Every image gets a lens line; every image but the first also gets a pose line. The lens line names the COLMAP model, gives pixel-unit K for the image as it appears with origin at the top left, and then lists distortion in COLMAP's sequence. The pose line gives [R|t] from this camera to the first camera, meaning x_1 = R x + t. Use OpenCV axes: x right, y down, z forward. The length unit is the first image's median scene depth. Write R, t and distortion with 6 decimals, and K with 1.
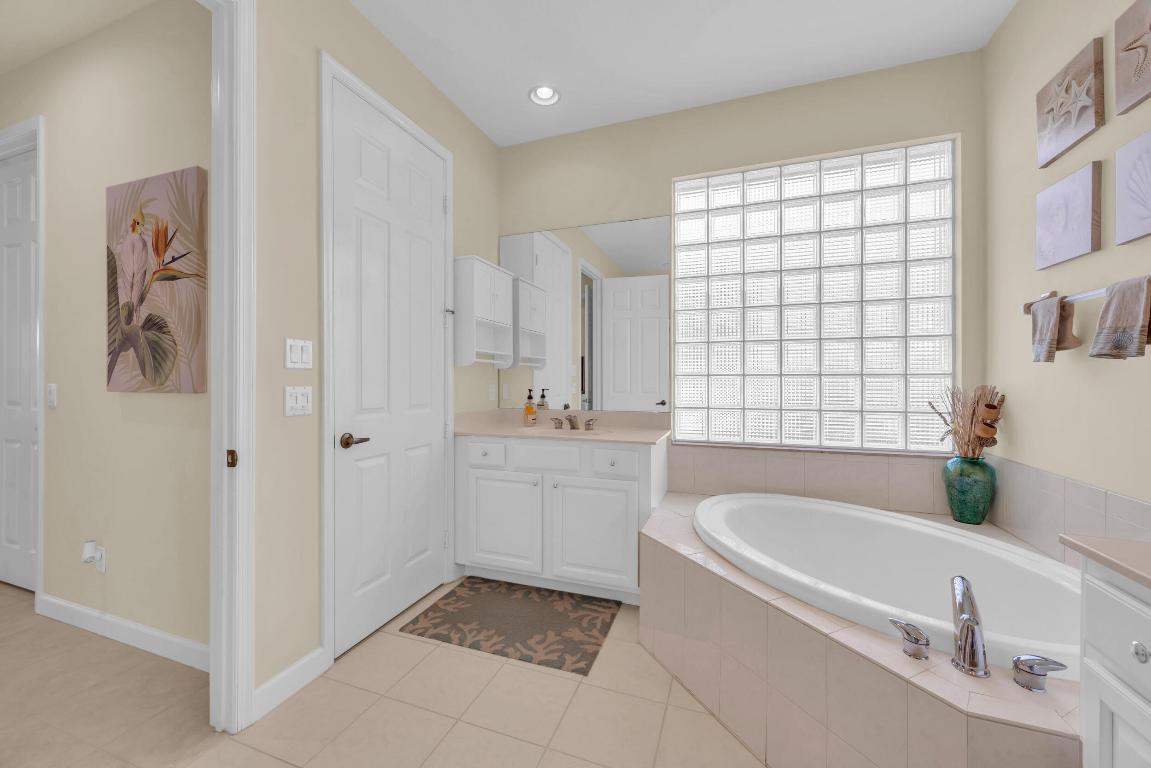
lens RADIAL K [[445.4, 0, 567.3], [0, 445.4, 381.3], [0, 0, 1]] dist [-0.001921, -0.000411]
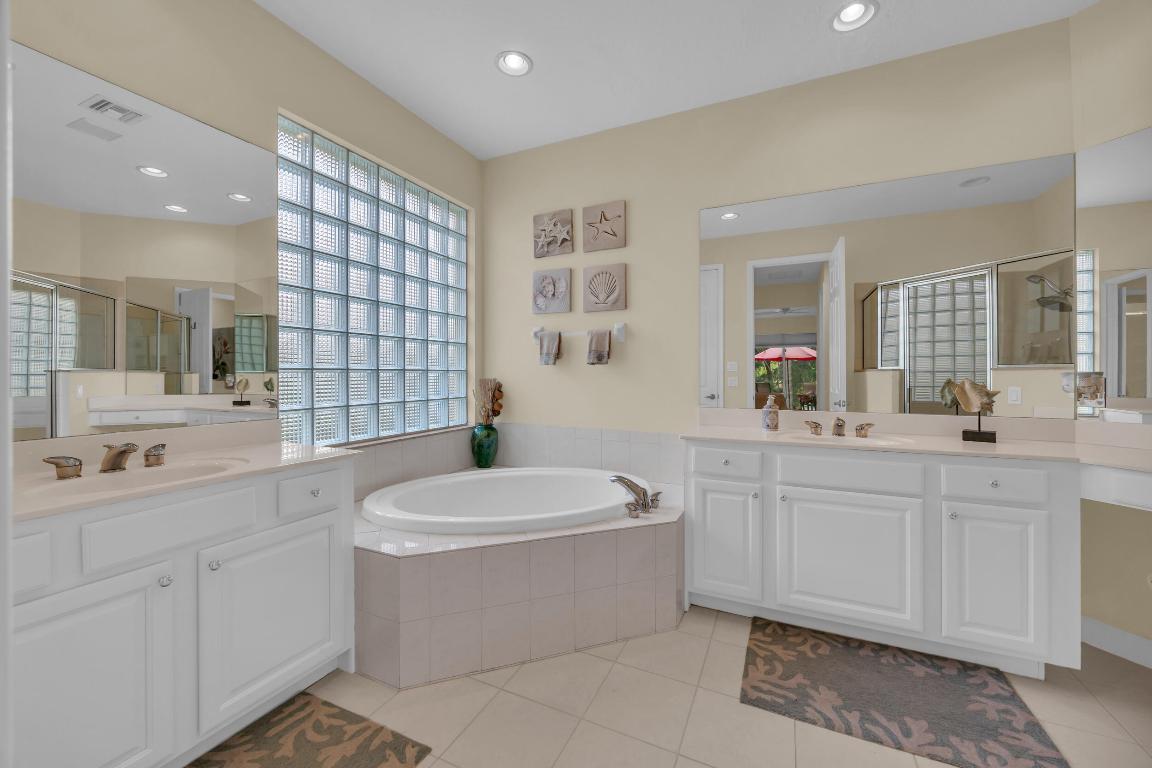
lens RADIAL K [[445.8, 0, 568.6], [0, 445.8, 375.1], [0, 0, 1]] dist [-0.001921, -0.000411]
pose [[0.086077, -0.004299, 0.996279, -0.576168], [0.004418, 0.999983, 0.003933, -0.005138], [-0.996279, 0.004063, 0.086095, 0.547999]]
